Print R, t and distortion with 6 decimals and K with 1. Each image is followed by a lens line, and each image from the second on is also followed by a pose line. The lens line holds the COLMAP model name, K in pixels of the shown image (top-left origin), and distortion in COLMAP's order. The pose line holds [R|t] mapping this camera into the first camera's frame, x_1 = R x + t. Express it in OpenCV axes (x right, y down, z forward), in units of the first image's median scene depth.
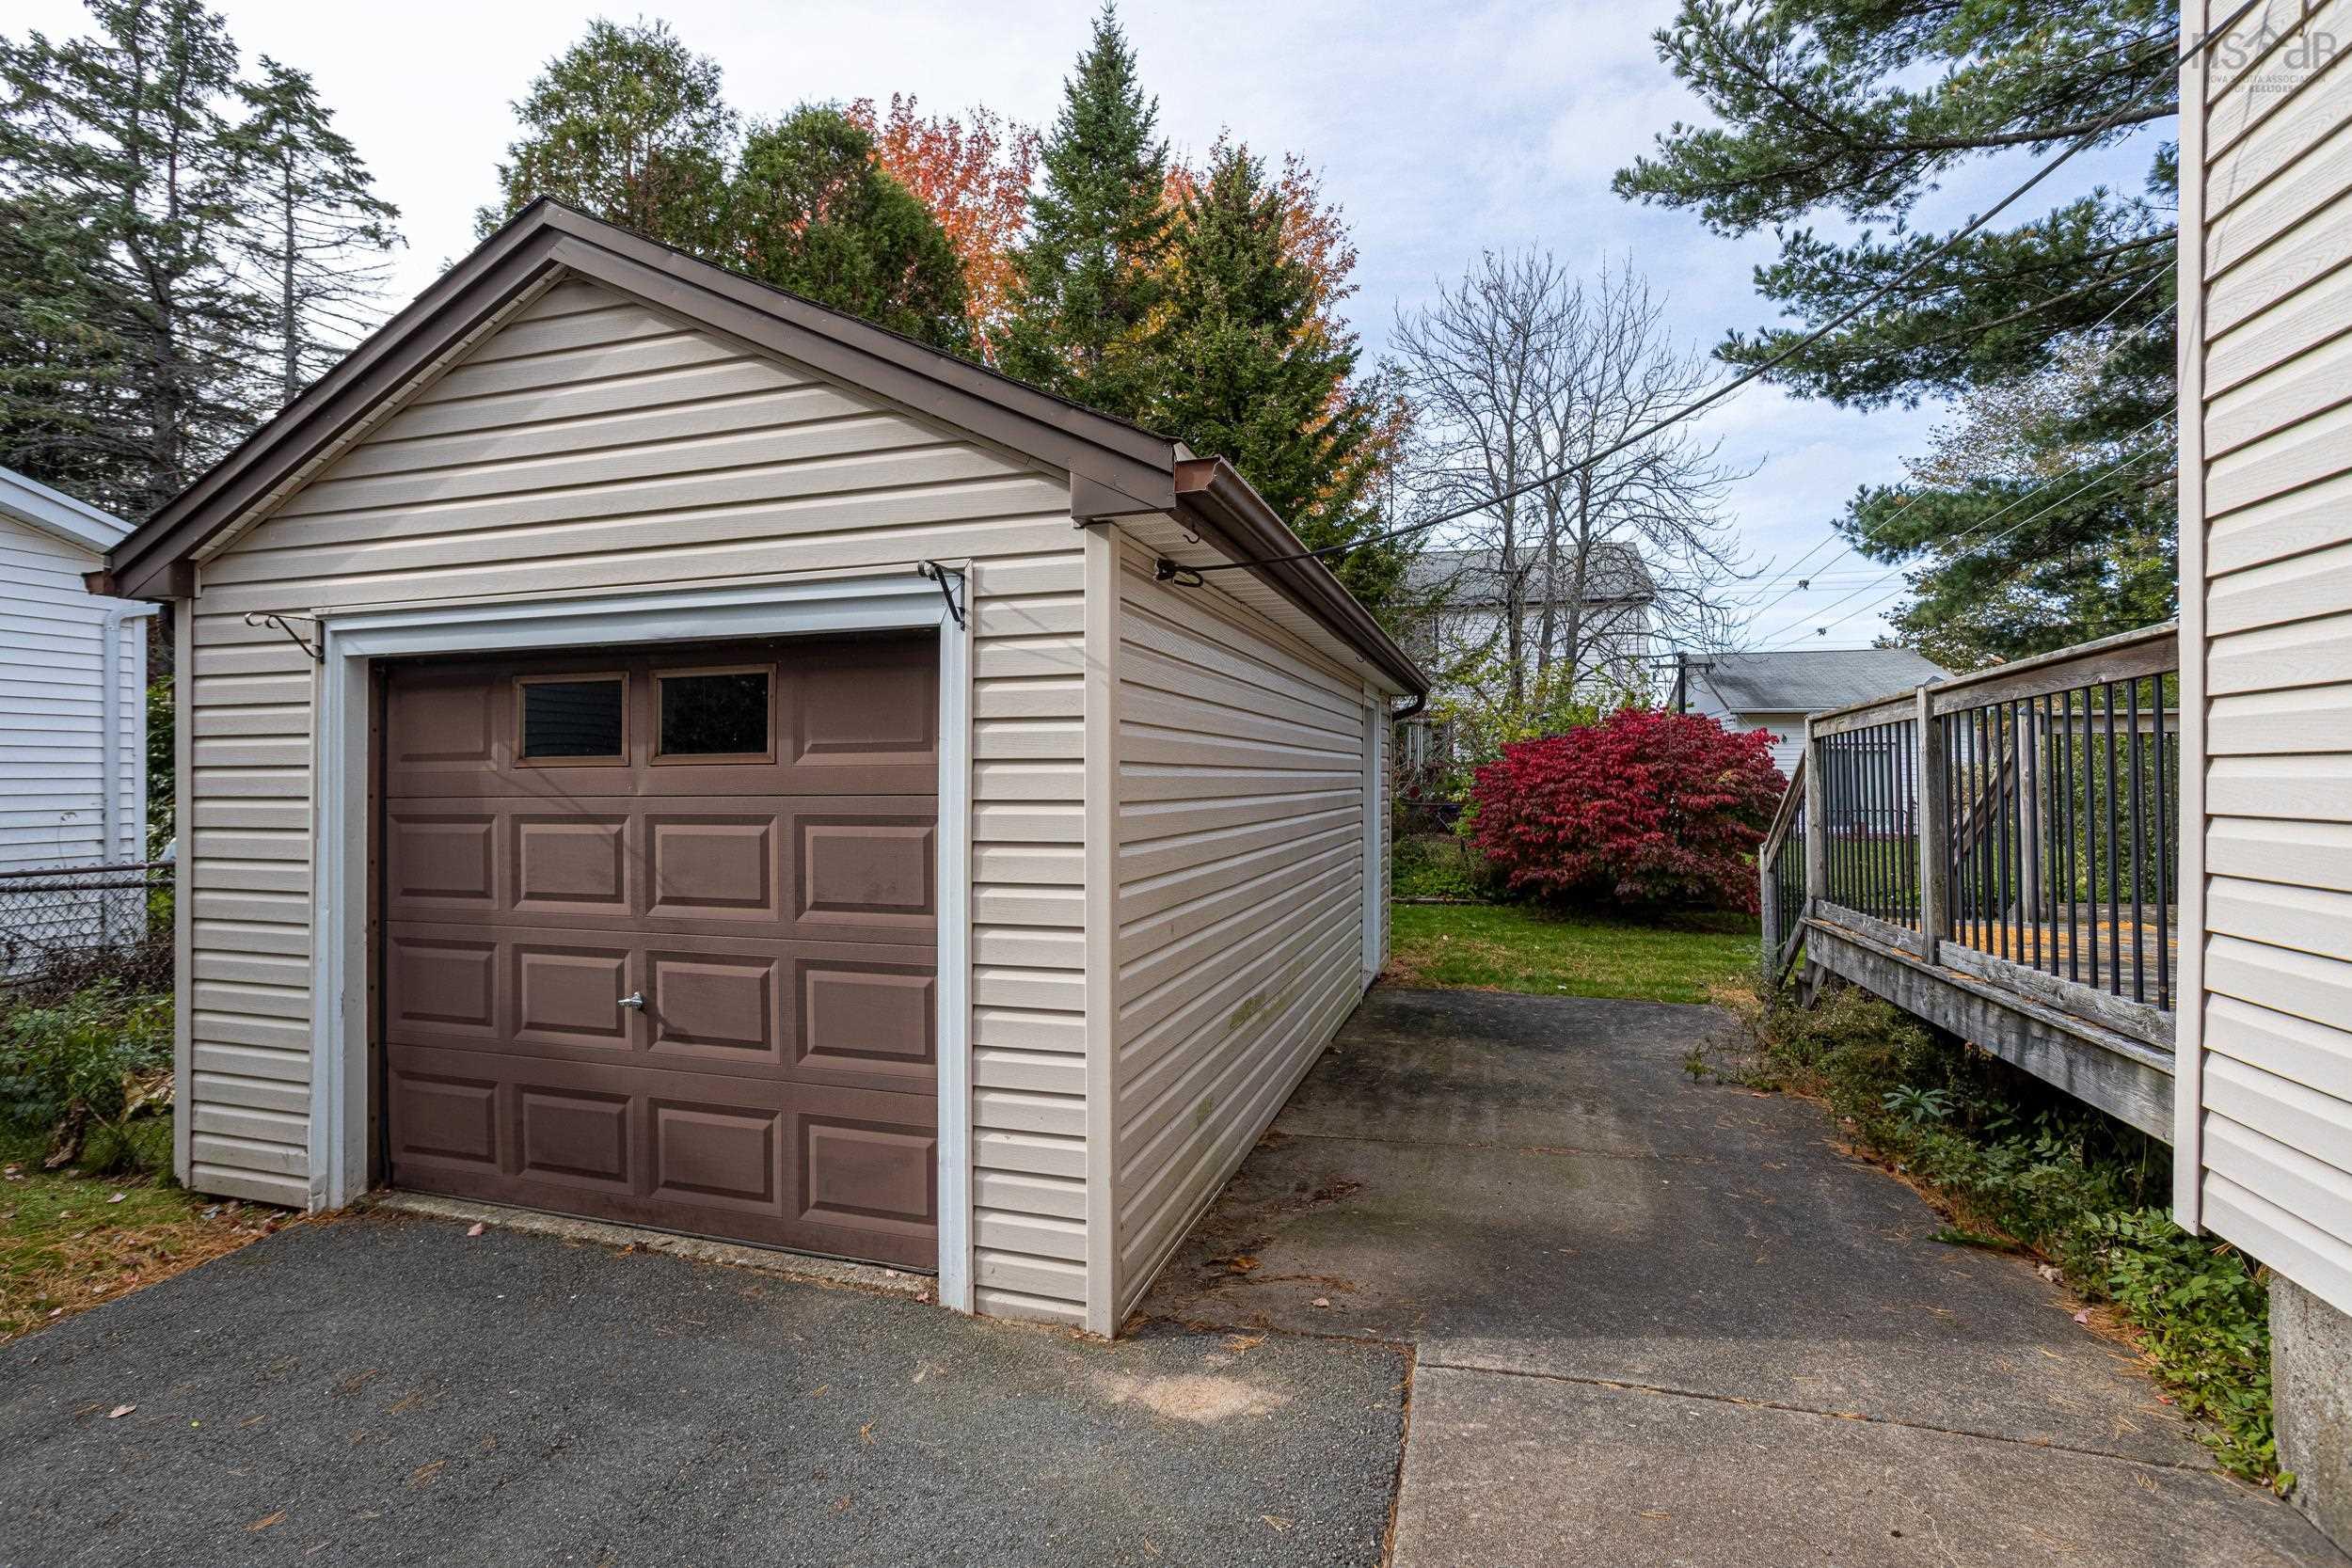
lens RADIAL K [[1133.0, 0, 1160.1], [0, 1133.0, 772.5], [0, 0, 1]] dist [-0.049303, 0.031696]
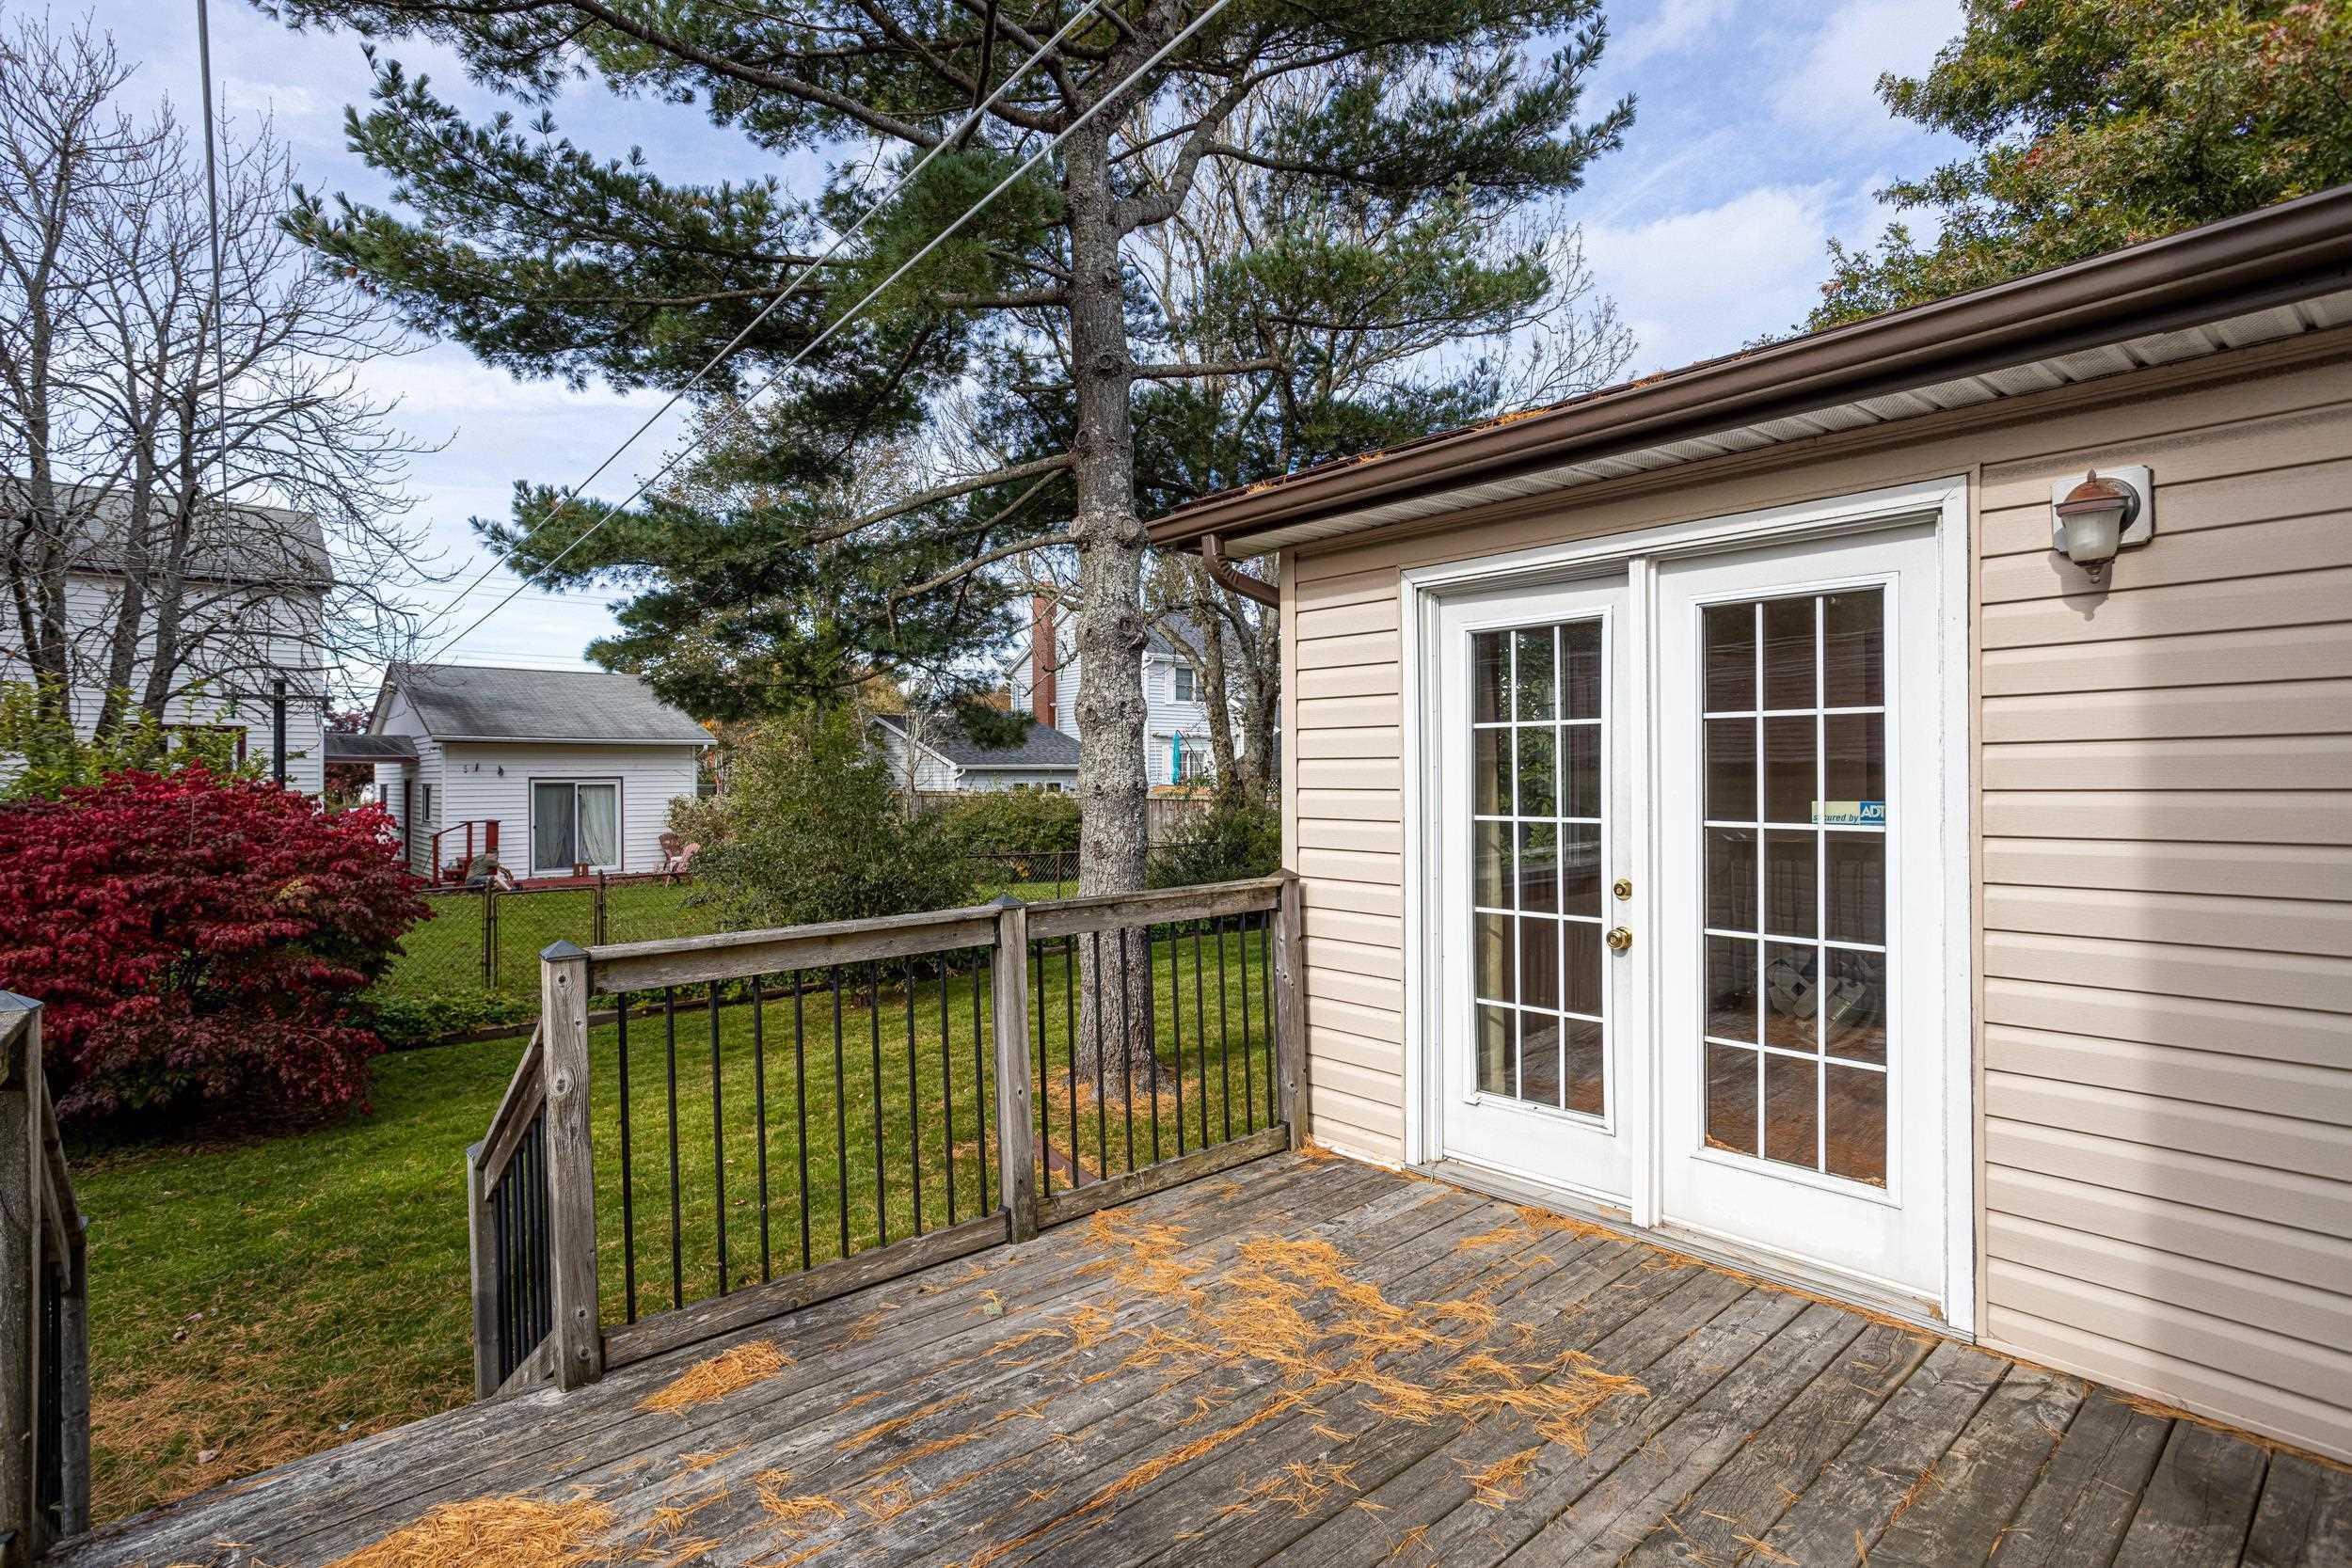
lens RADIAL K [[1133.0, 0, 1160.1], [0, 1133.0, 772.5], [0, 0, 1]] dist [-0.049303, 0.031696]
pose [[0.535440, 0.001495, 0.844572, 0.239013], [0.001829, 0.999994, -0.002930, -0.060760], [-0.844572, 0.003114, 0.535434, 0.248542]]
